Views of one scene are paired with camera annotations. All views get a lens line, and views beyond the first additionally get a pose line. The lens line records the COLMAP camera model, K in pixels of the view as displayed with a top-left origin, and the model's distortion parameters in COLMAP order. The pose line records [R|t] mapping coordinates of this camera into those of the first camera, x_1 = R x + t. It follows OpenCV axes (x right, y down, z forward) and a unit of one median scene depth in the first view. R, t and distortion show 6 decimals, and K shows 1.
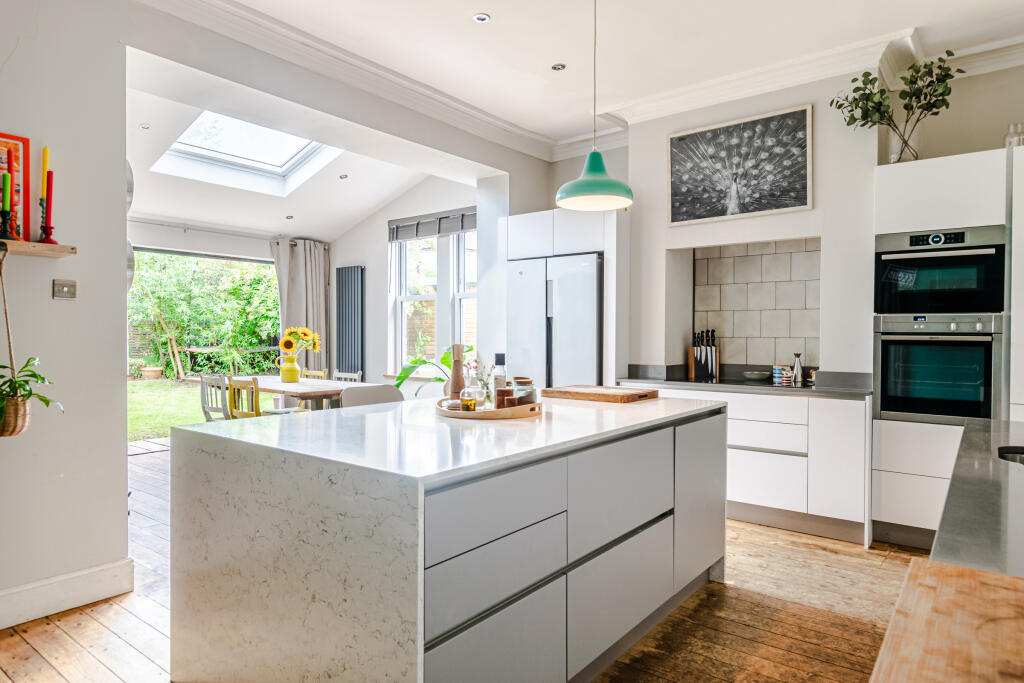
lens RADIAL K [[617.4, 0, 512.5], [0, 617.4, 343.3], [0, 0, 1]] dist [-0.000477, -0.000864]
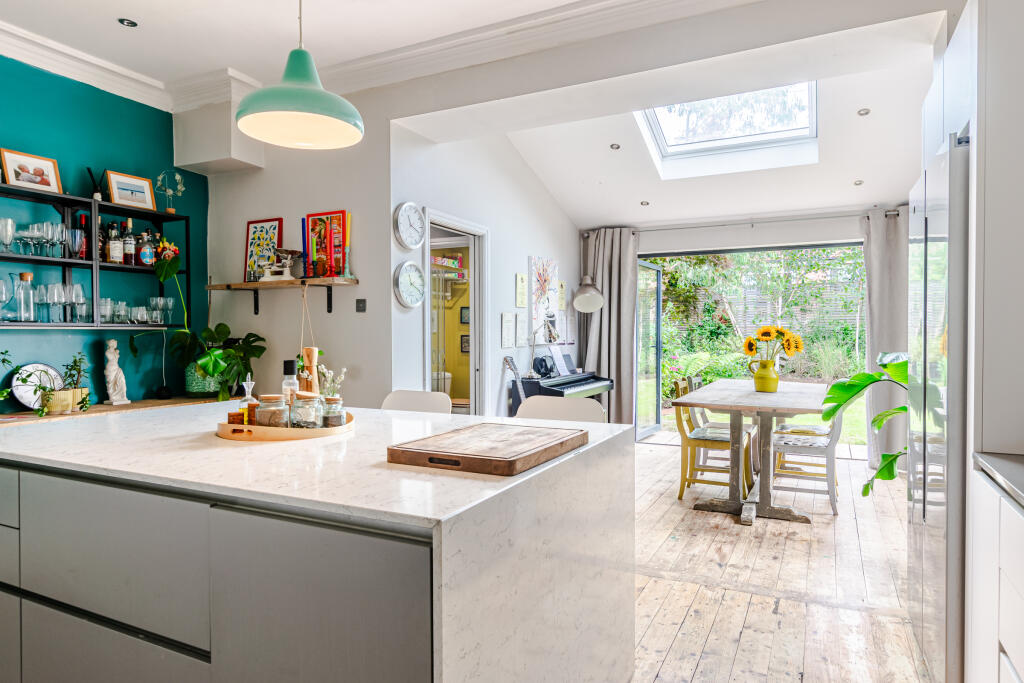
lens RADIAL K [[617.4, 0, 513.9], [0, 617.4, 339.9], [0, 0, 1]] dist [-0.000477, -0.000864]
pose [[0.192379, 0.004697, -0.981309, 0.835003], [-0.007573, 0.999966, 0.003301, -0.015506], [0.981291, 0.006797, 0.192408, 1.136390]]
